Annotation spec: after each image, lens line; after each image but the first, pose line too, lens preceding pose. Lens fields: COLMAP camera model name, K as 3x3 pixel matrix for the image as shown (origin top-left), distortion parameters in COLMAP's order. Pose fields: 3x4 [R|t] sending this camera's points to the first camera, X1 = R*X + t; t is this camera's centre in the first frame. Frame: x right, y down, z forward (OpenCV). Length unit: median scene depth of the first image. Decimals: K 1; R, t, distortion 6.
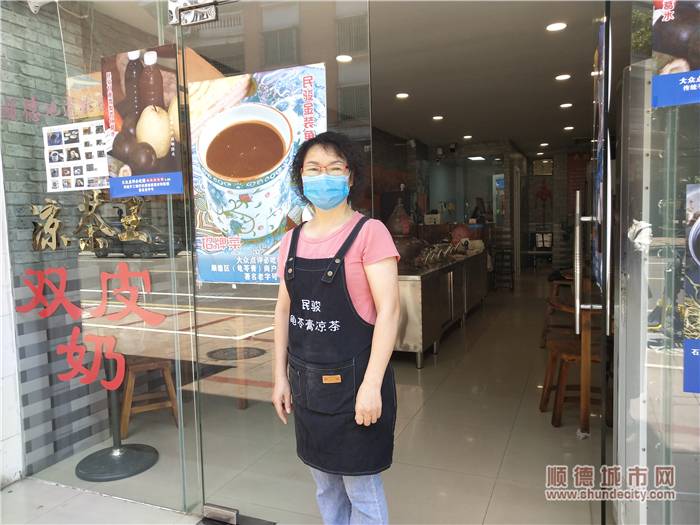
lens RADIAL K [[539.9, 0, 350.0], [0, 539.9, 262.5], [0, 0, 1]] dist [0.009224, 0.015701]
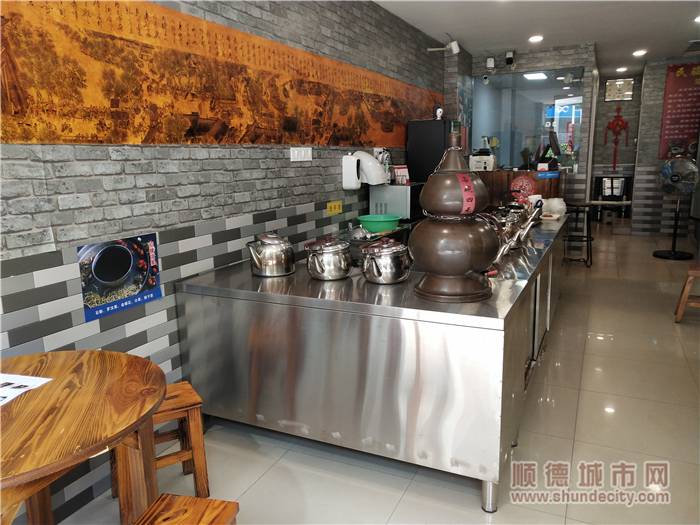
lens RADIAL K [[539.9, 0, 350.0], [0, 539.9, 262.5], [0, 0, 1]] dist [0.009224, 0.015701]
pose [[0.999329, 0.011491, -0.034769, 0.011255], [-0.007230, 0.992711, 0.120305, -0.032011], [0.035898, -0.119973, 0.992128, 0.266298]]
